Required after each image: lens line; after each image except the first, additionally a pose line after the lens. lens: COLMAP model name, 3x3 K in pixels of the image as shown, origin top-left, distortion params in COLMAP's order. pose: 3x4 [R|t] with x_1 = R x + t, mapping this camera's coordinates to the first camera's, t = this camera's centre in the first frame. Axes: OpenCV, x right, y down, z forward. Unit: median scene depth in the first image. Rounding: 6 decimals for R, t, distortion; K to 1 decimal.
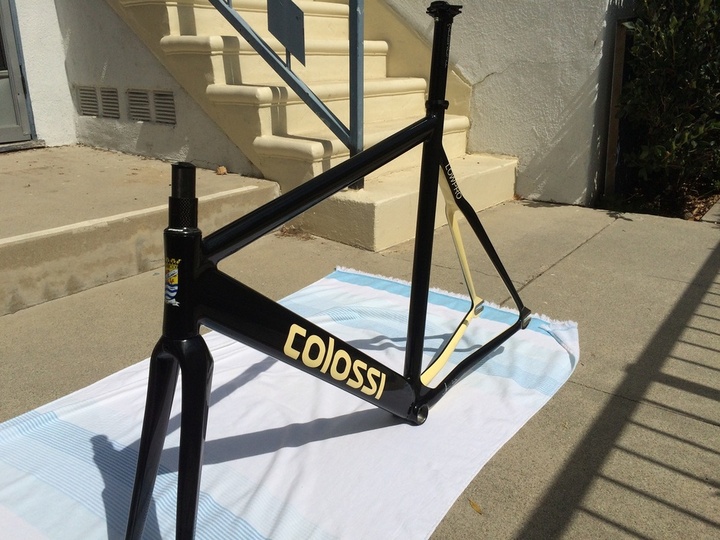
lens RADIAL K [[633.6, 0, 361.5], [0, 633.6, 271.4], [0, 0, 1]] dist [0.052098, -0.033742]
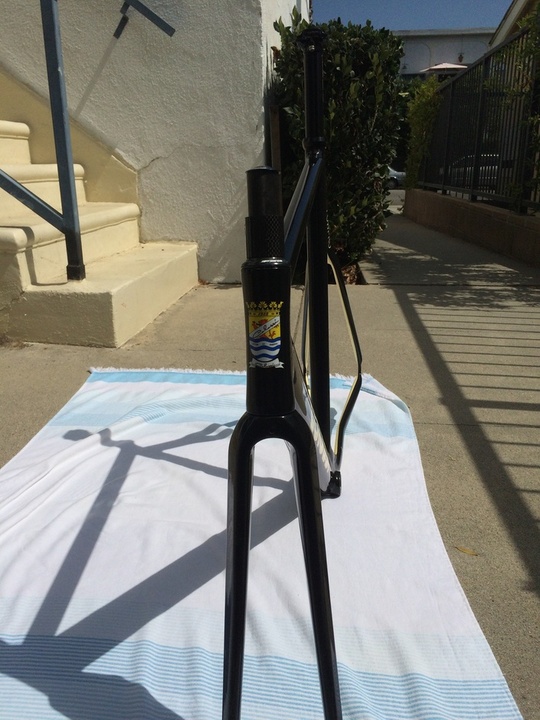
lens RADIAL K [[633.6, 0, 270.1], [0, 633.6, 357.3], [0, 0, 1]] dist [0.052098, -0.033742]
pose [[0.854934, -0.155405, 0.494911, -0.230747], [0.174630, 0.984606, 0.007507, 0.012336], [-0.488459, 0.080008, 0.868911, 0.135679]]
